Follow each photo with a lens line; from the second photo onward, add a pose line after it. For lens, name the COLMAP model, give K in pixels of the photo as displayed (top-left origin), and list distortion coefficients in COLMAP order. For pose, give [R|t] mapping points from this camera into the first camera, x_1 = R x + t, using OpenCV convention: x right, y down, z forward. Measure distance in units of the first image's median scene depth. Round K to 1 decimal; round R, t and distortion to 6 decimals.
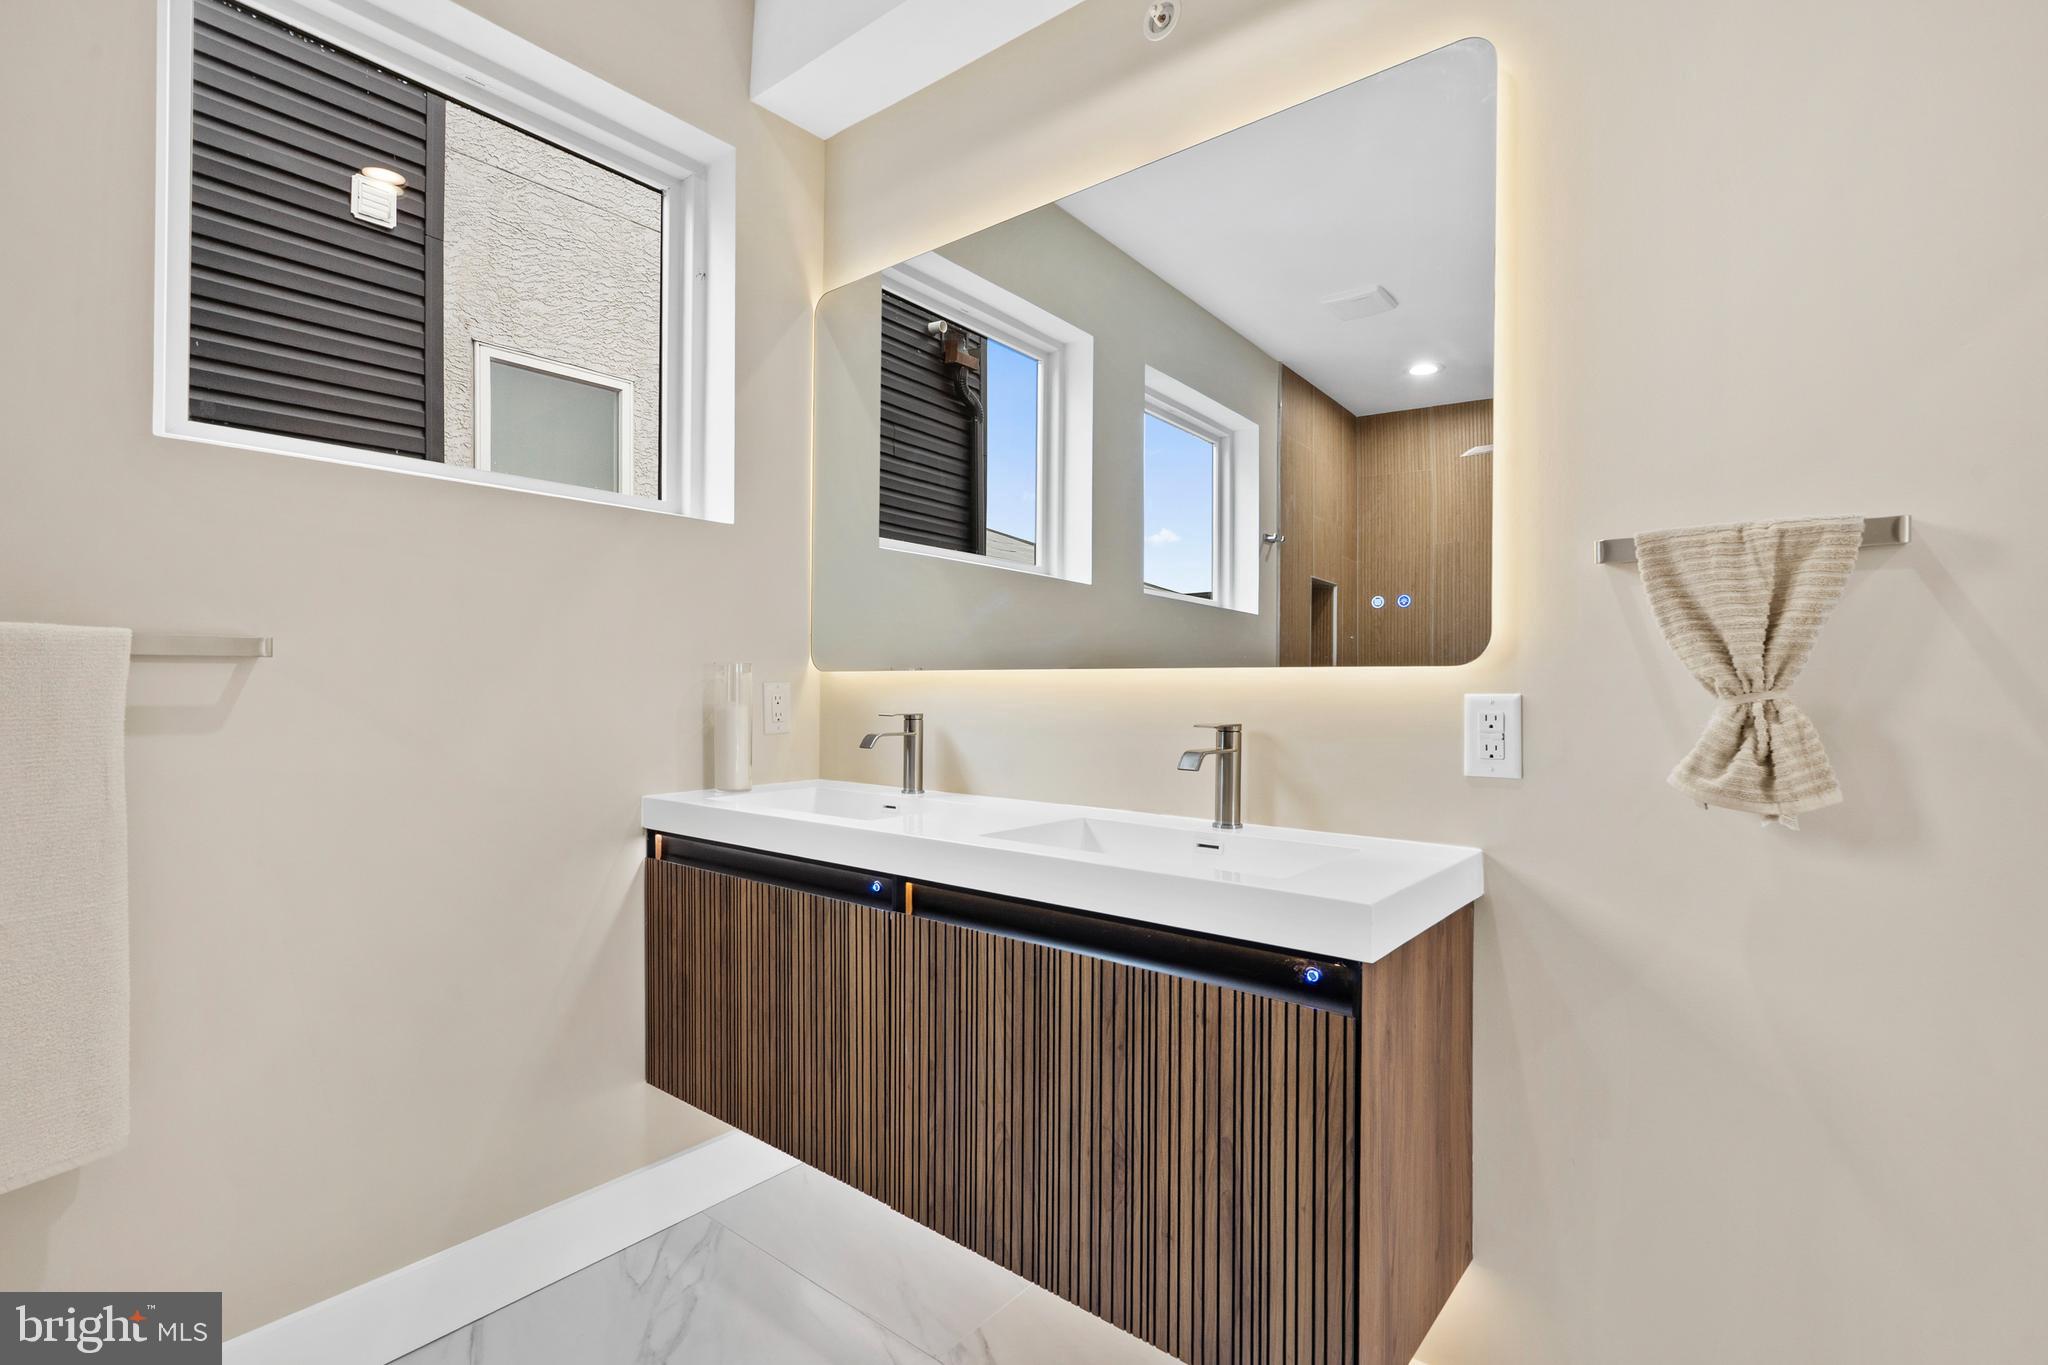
lens RADIAL K [[965.2, 0, 1024.0], [0, 965.2, 682.5], [0, 0, 1]] dist [0.001110, 0.000286]
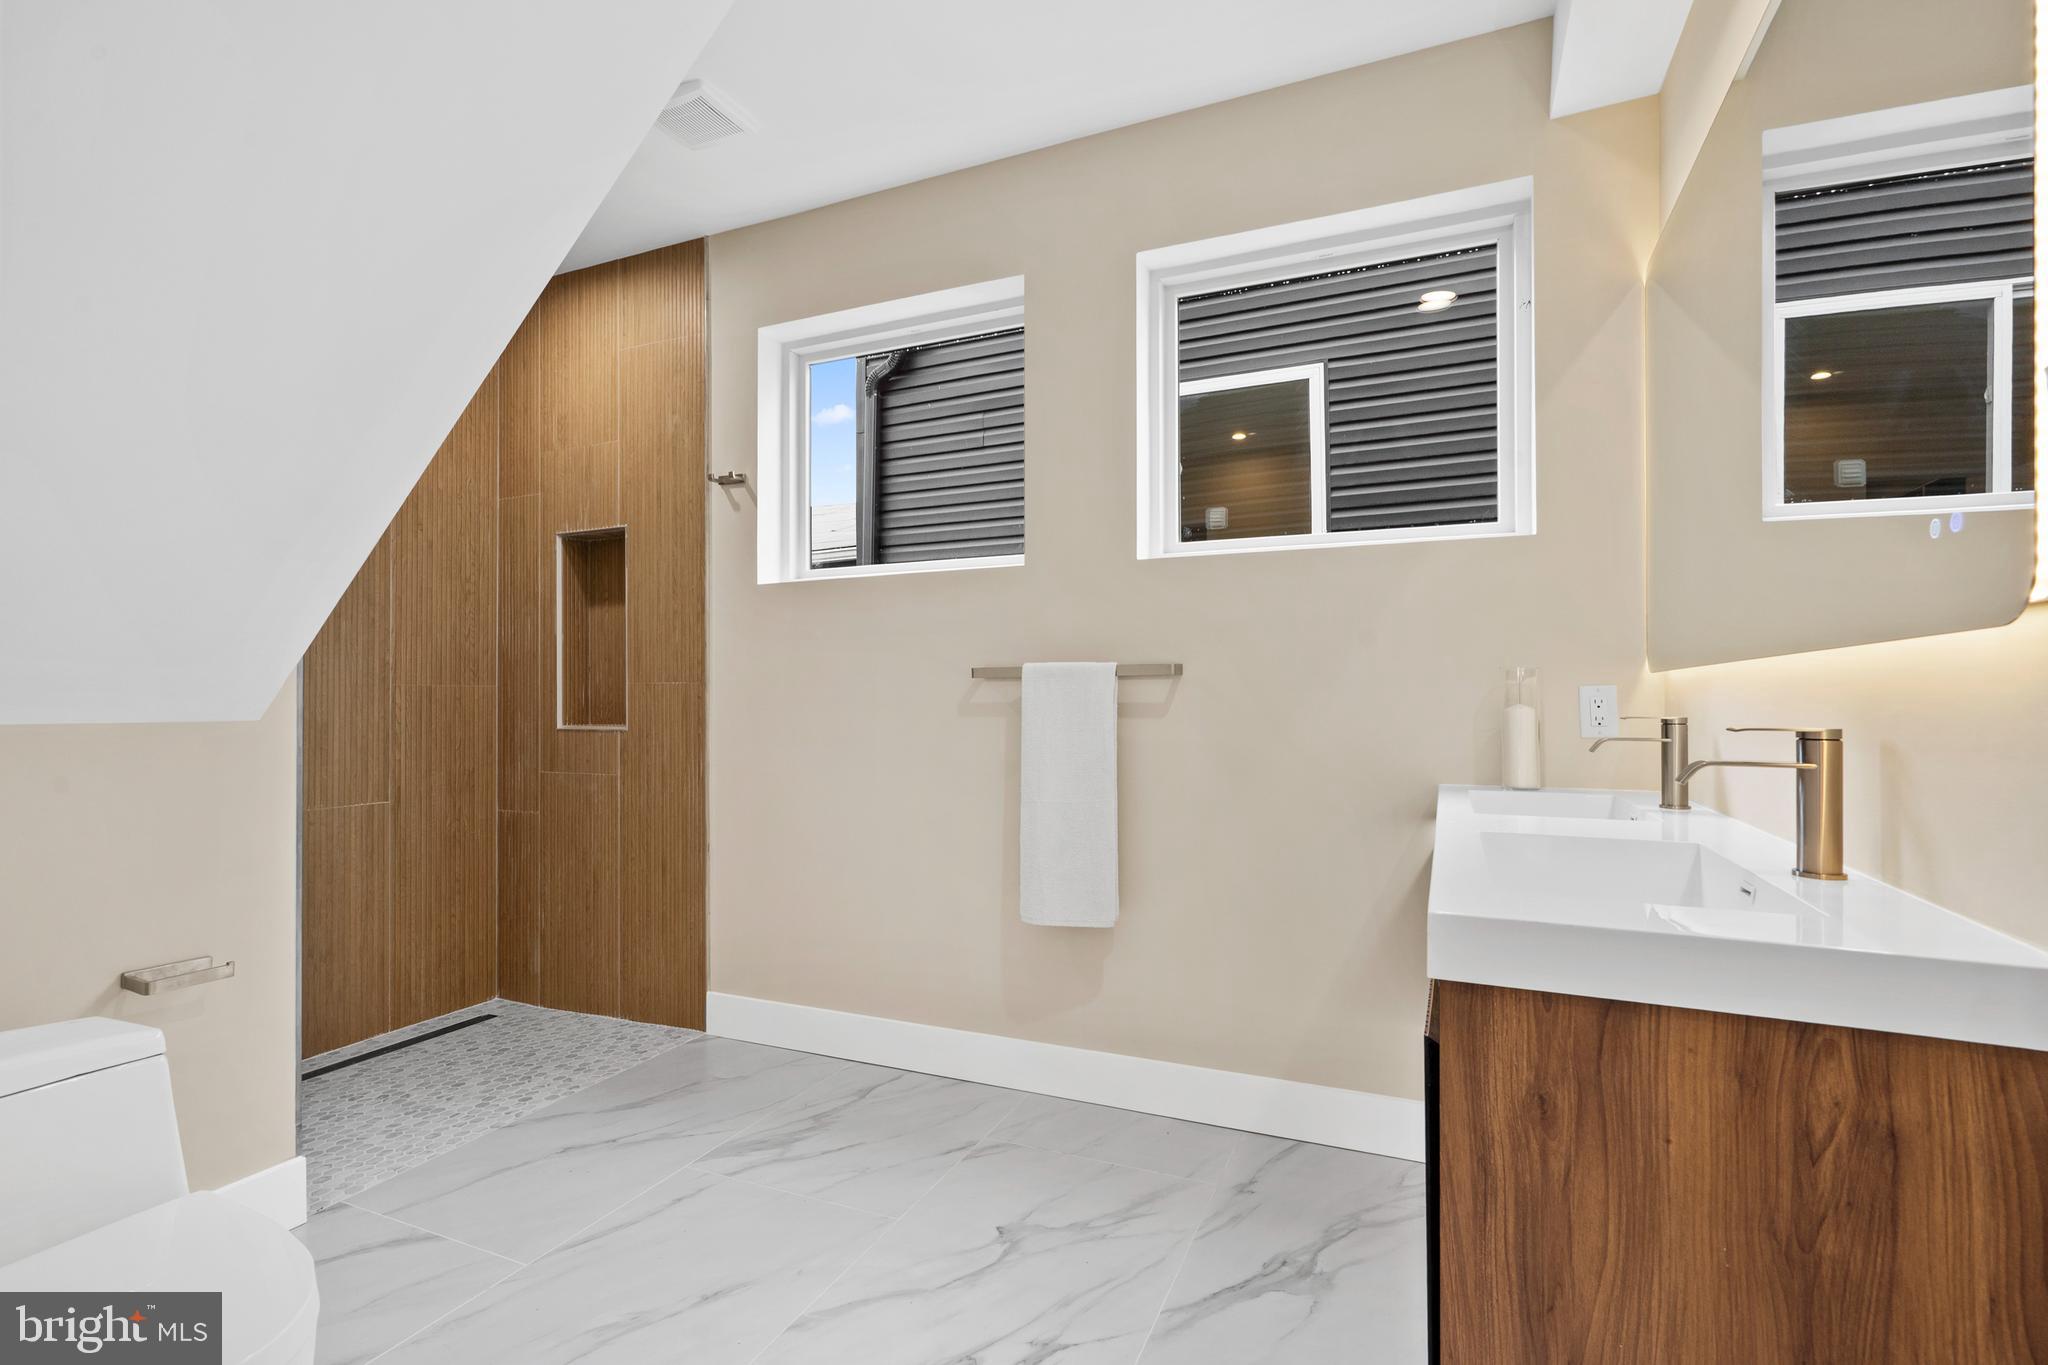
lens RADIAL K [[952.2, 0, 1015.9], [0, 952.2, 690.3], [0, 0, 1]] dist [-0.003089, 0.000179]
pose [[0.247992, -0.016231, -0.968626, 0.639311], [0.003992, 0.999868, -0.015733, 0.021040], [0.968754, 0.000034, 0.248024, 0.233997]]
